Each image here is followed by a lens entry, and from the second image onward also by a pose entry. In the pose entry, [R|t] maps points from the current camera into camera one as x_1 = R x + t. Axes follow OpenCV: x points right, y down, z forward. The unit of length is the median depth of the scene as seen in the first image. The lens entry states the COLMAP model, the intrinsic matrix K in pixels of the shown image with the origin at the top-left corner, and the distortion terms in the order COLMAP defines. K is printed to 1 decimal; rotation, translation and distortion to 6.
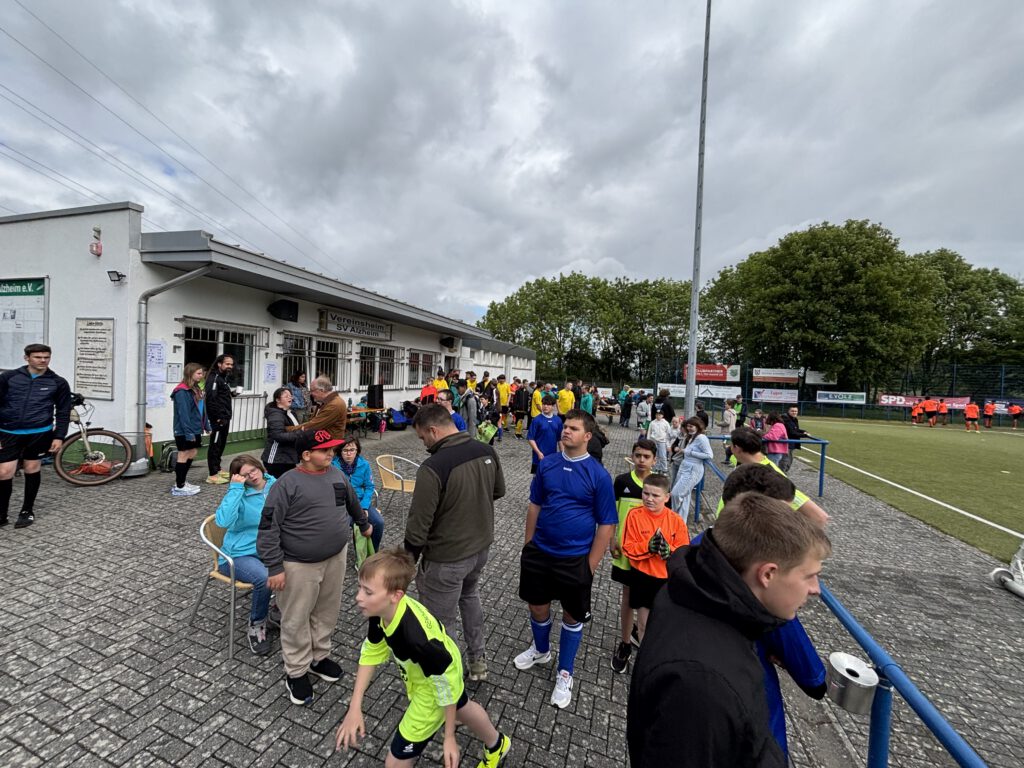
lens RADIAL K [[417.6, 0, 518.7], [0, 417.6, 381.6], [0, 0, 1]] dist [0.002086, 0.000216]
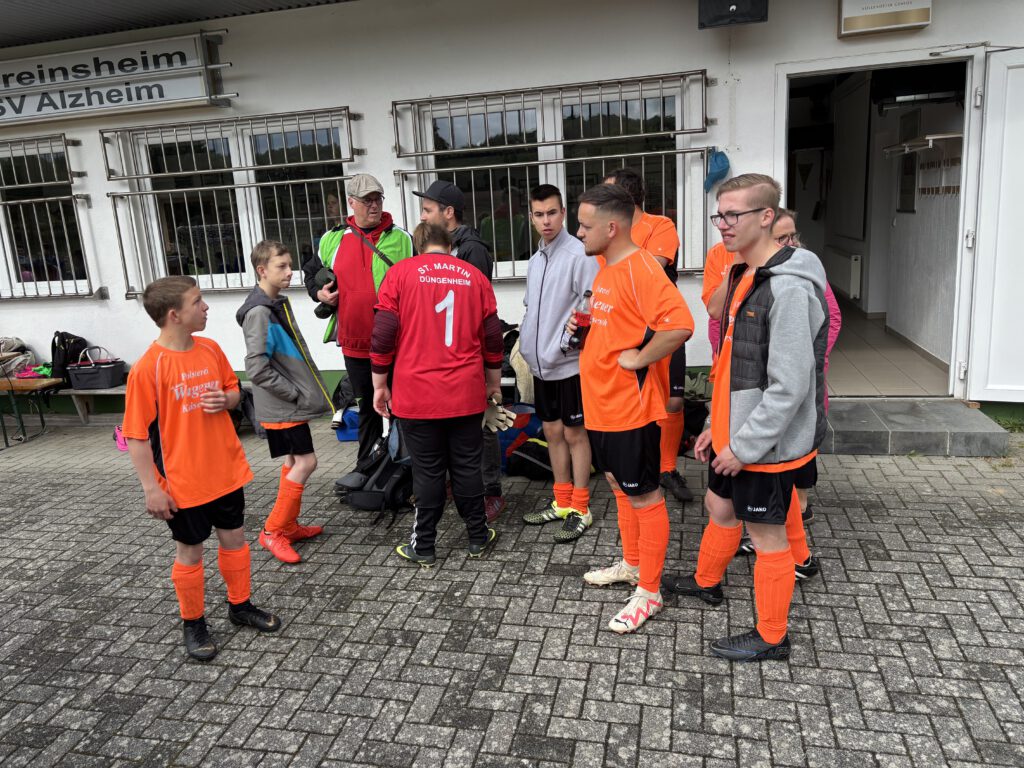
lens RADIAL K [[779.4, 0, 514.5], [0, 779.4, 382.9], [0, 0, 1]] dist [0.019756, -0.001881]
pose [[0.029068, 0.170054, -0.985006, 0.149019], [0.048630, 0.984015, 0.171318, 0.000326], [0.998394, -0.052881, 0.020333, 0.855443]]
